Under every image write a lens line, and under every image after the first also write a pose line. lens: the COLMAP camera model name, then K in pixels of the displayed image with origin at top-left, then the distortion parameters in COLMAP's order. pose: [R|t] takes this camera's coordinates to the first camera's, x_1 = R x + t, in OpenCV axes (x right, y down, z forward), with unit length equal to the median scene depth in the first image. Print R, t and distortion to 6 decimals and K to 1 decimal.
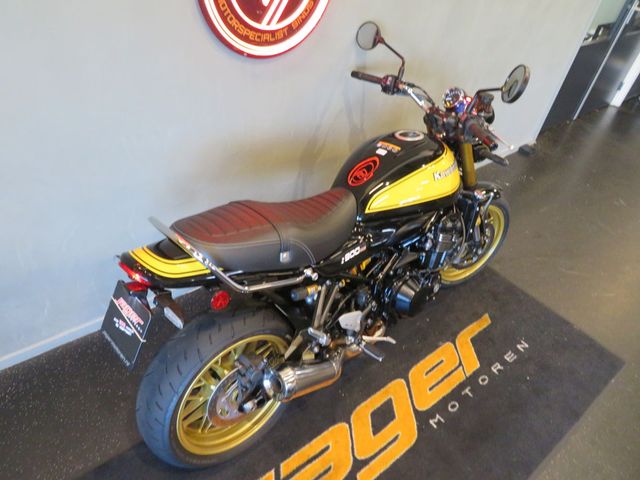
lens RADIAL K [[449.5, 0, 320.0], [0, 449.5, 240.0], [0, 0, 1]] dist [-0.006812, -0.001883]
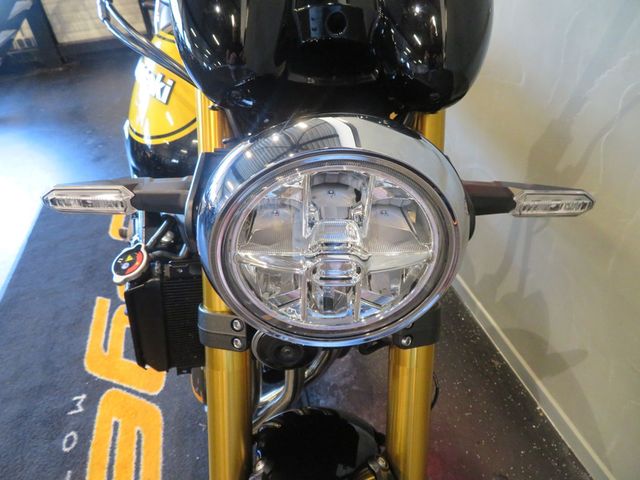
lens RADIAL K [[459.0, 0, 320.0], [0, 459.0, 240.0], [0, 0, 1]] dist [-0.003535, -0.004114]
pose [[-0.430990, 0.458116, -0.777417, 0.545112], [-0.561356, 0.538412, 0.628484, -0.375625], [0.706489, 0.707278, 0.025116, 1.111369]]
